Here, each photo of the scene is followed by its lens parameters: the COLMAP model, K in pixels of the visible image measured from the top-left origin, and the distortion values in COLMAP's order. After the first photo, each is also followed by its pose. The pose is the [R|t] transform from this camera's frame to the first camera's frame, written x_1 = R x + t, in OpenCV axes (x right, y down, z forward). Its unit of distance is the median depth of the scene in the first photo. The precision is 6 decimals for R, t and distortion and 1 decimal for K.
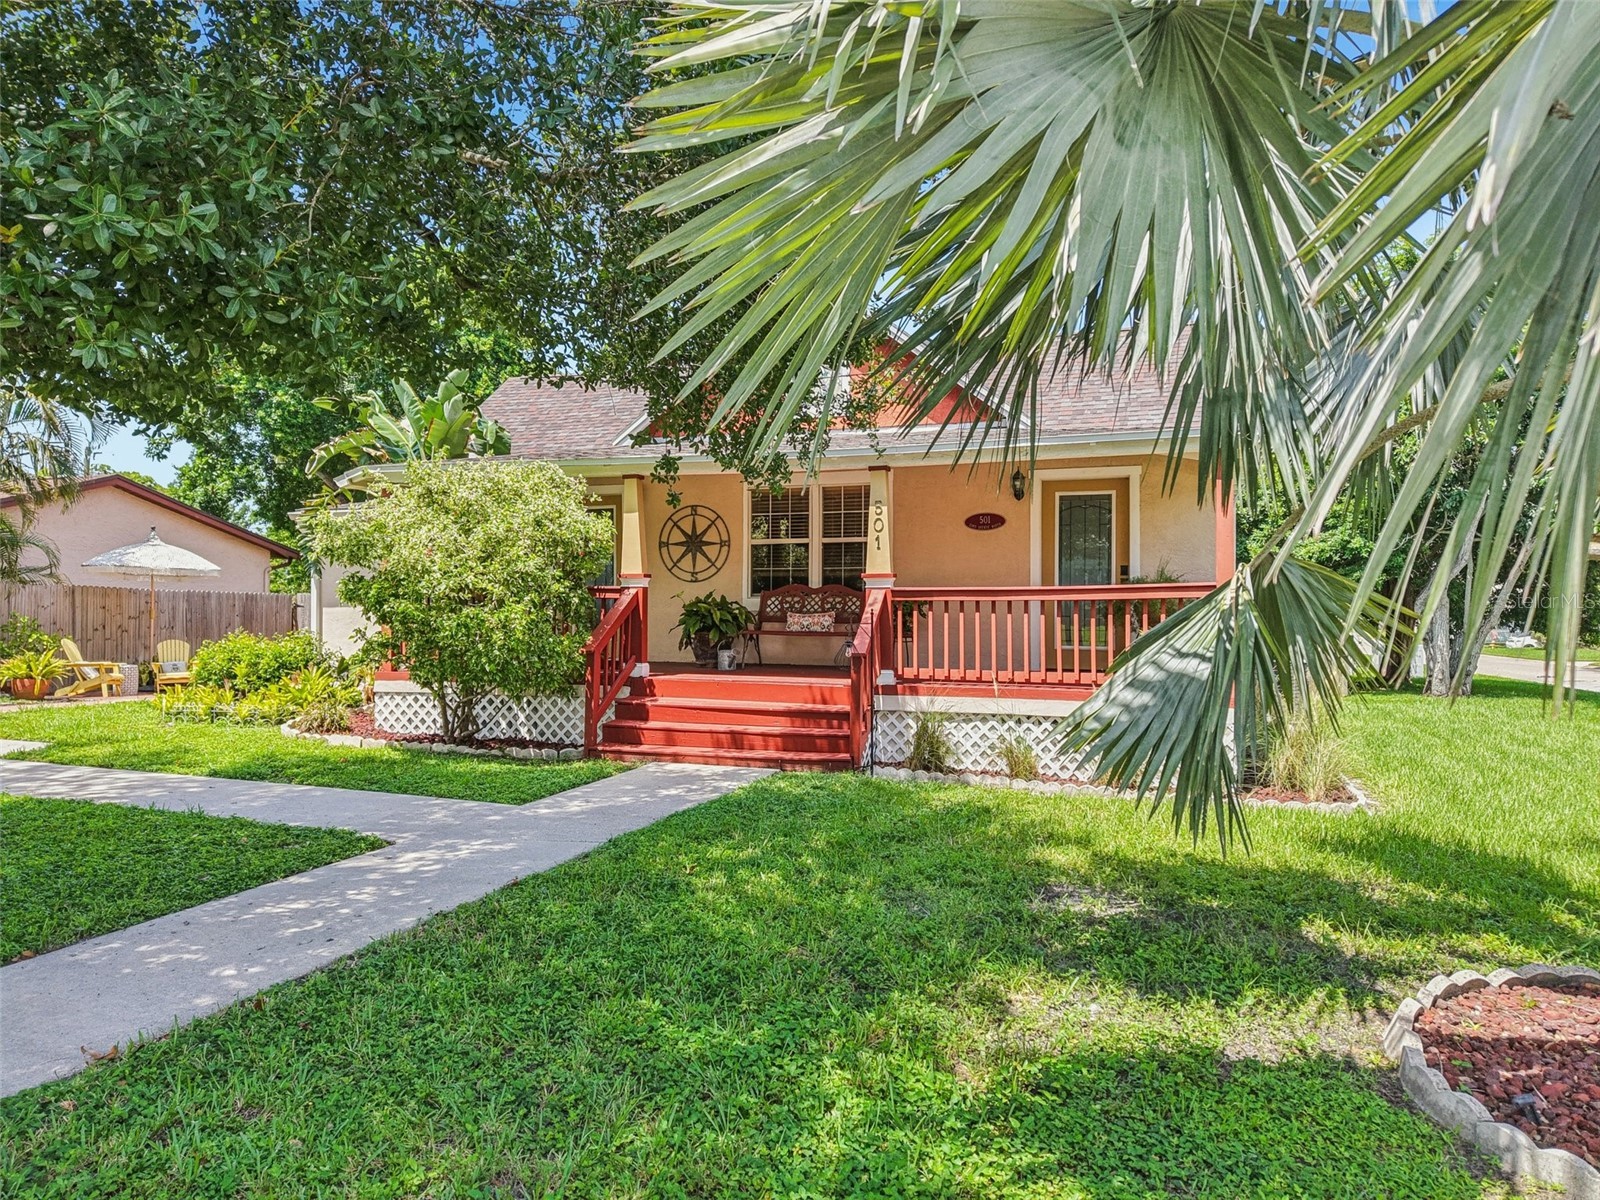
lens RADIAL K [[1069.7, 0, 800.0], [0, 1069.7, 600.0], [0, 0, 1]] dist [0.000128, -0.000689]
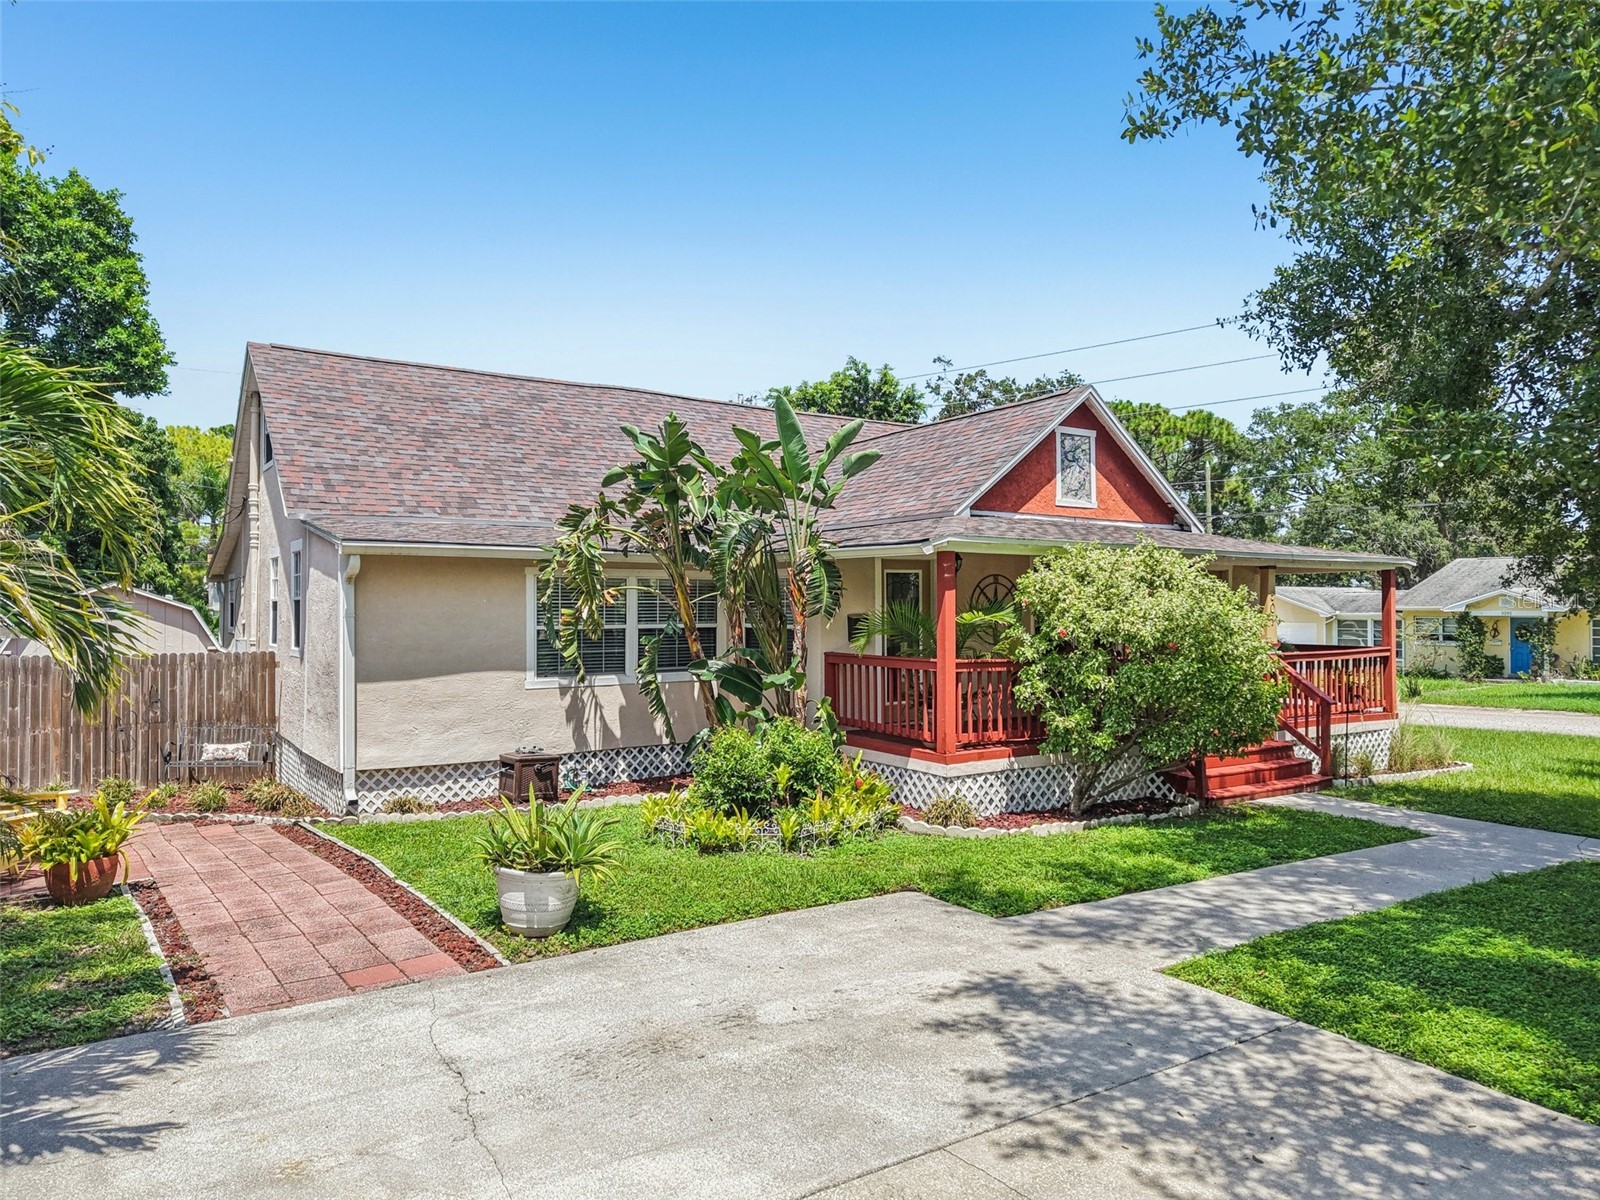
lens RADIAL K [[1078.0, 0, 800.0], [0, 1078.0, 600.0], [0, 0, 1]] dist [0.088978, -0.118479]
pose [[0.607078, 0.008889, 0.794592, -1.276413], [-0.003183, 0.999957, -0.008755, -0.060476], [-0.794636, 0.002786, 0.607080, 0.567598]]
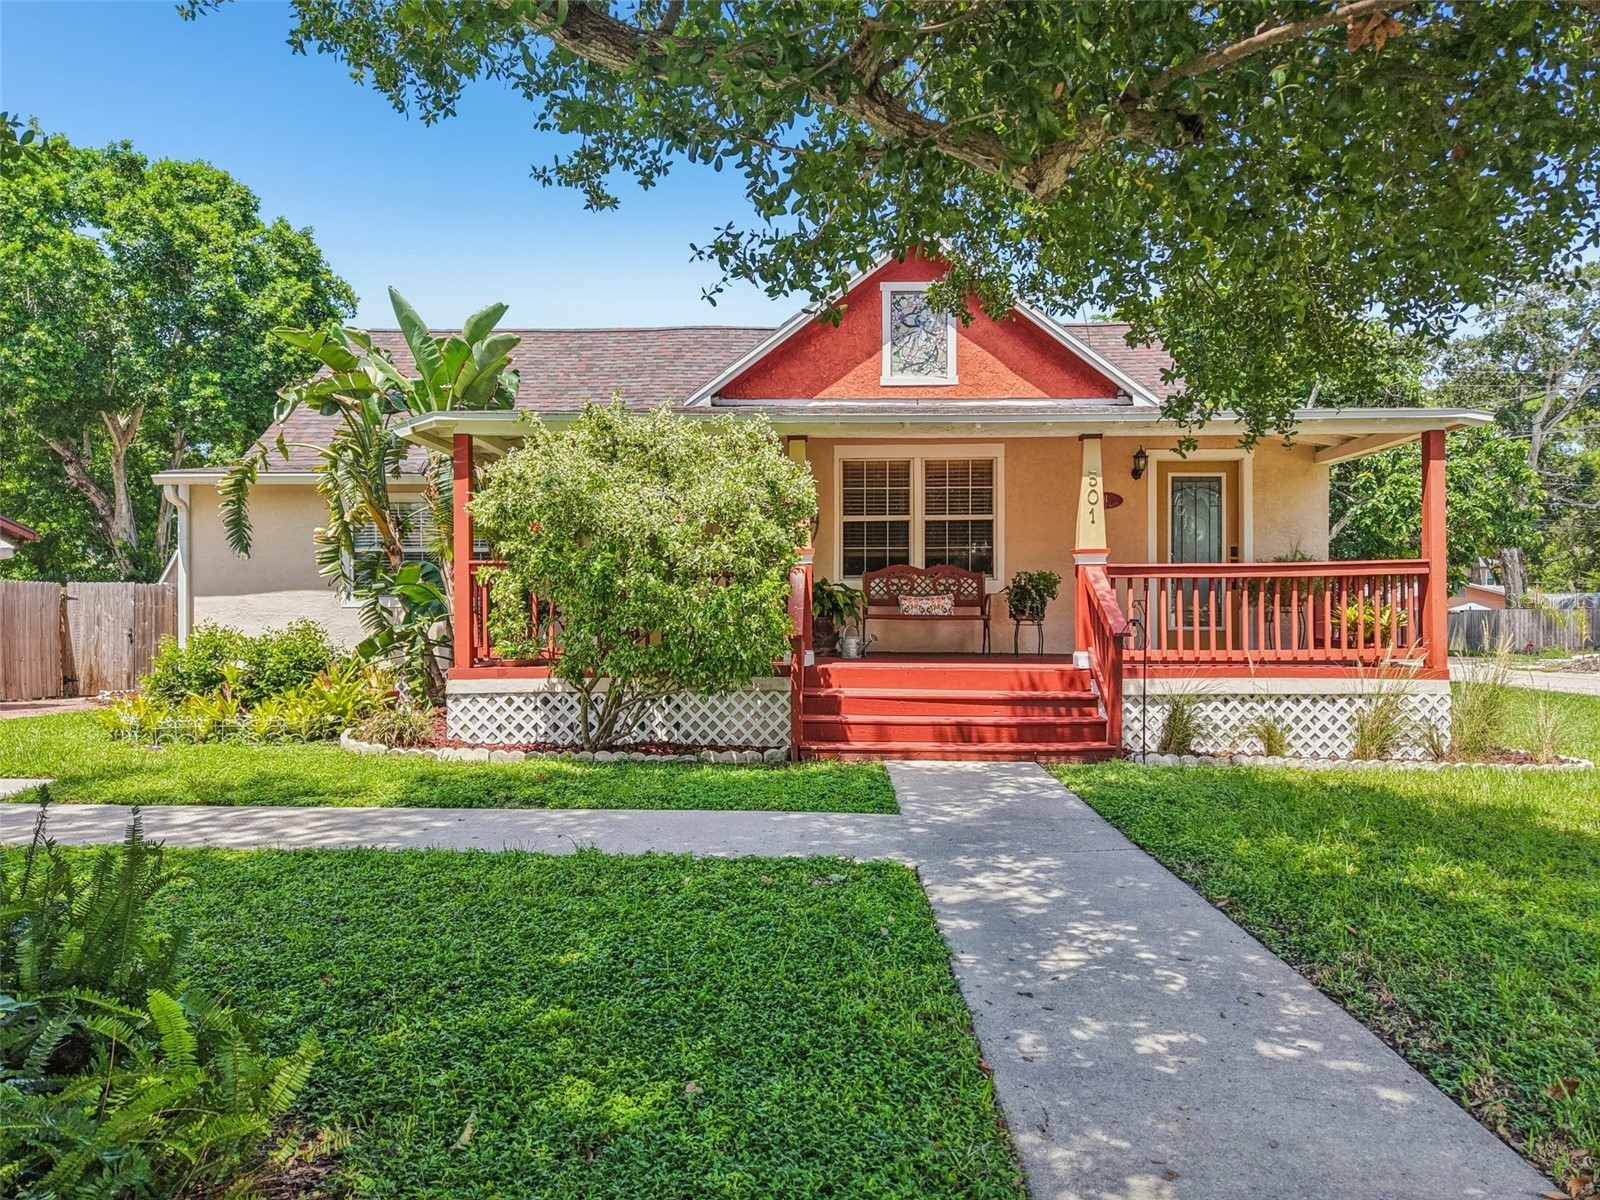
lens RADIAL K [[1078.0, 0, 800.0], [0, 1078.0, 600.0], [0, 0, 1]] dist [0.088978, -0.118479]
pose [[0.955848, -0.003632, 0.293840, -0.405731], [0.003276, 0.999993, 0.001706, 0.015649], [-0.293845, -0.000668, 0.955853, 0.149328]]
